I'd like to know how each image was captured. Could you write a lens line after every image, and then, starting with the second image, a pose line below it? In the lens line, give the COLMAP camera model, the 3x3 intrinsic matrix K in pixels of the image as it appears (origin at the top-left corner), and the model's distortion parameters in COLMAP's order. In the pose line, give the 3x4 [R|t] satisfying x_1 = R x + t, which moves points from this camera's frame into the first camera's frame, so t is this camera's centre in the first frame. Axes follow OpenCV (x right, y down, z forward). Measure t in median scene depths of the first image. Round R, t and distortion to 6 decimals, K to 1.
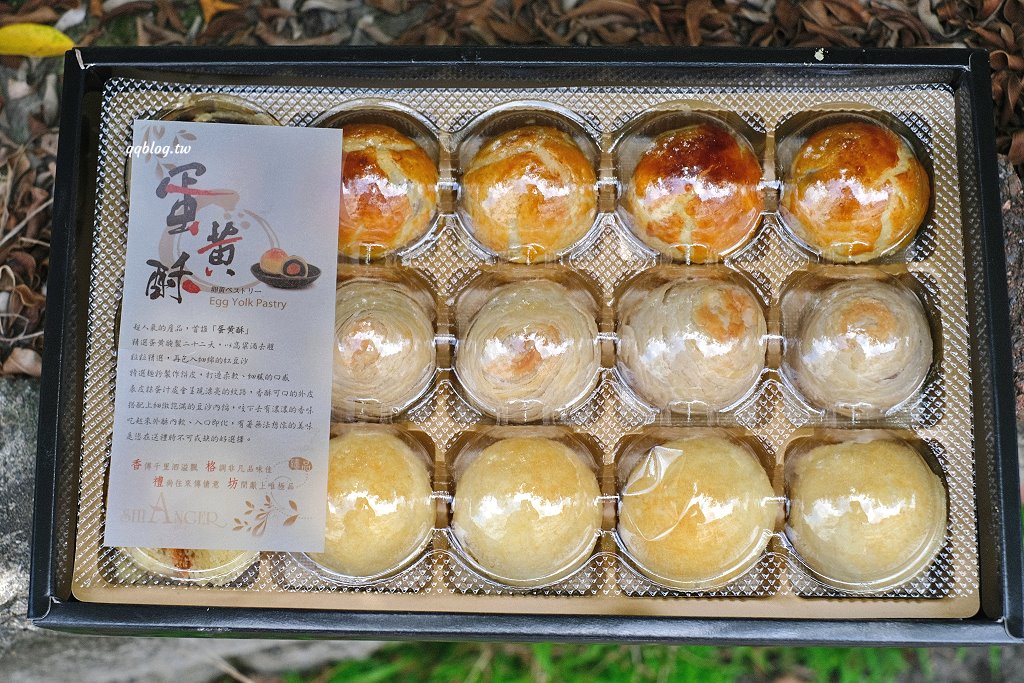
lens RADIAL K [[1576.5, 0, 512.0], [0, 1576.5, 341.5], [0, 0, 1]] dist [-0.200328, 0.017611]
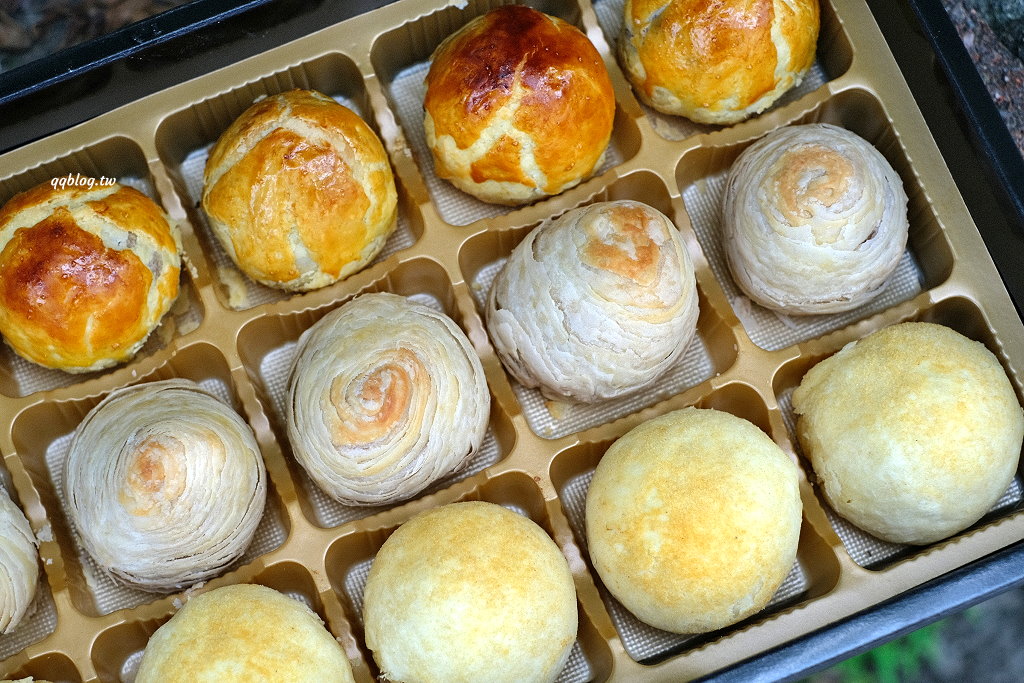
lens RADIAL K [[1576.5, 0, 512.0], [0, 1576.5, 341.5], [0, 0, 1]] dist [-0.200328, 0.017611]
pose [[0.916965, -0.371290, 0.146011, -0.029394], [0.377522, 0.925853, -0.016541, 0.016788], [-0.129043, 0.070290, 0.989145, 0.310243]]
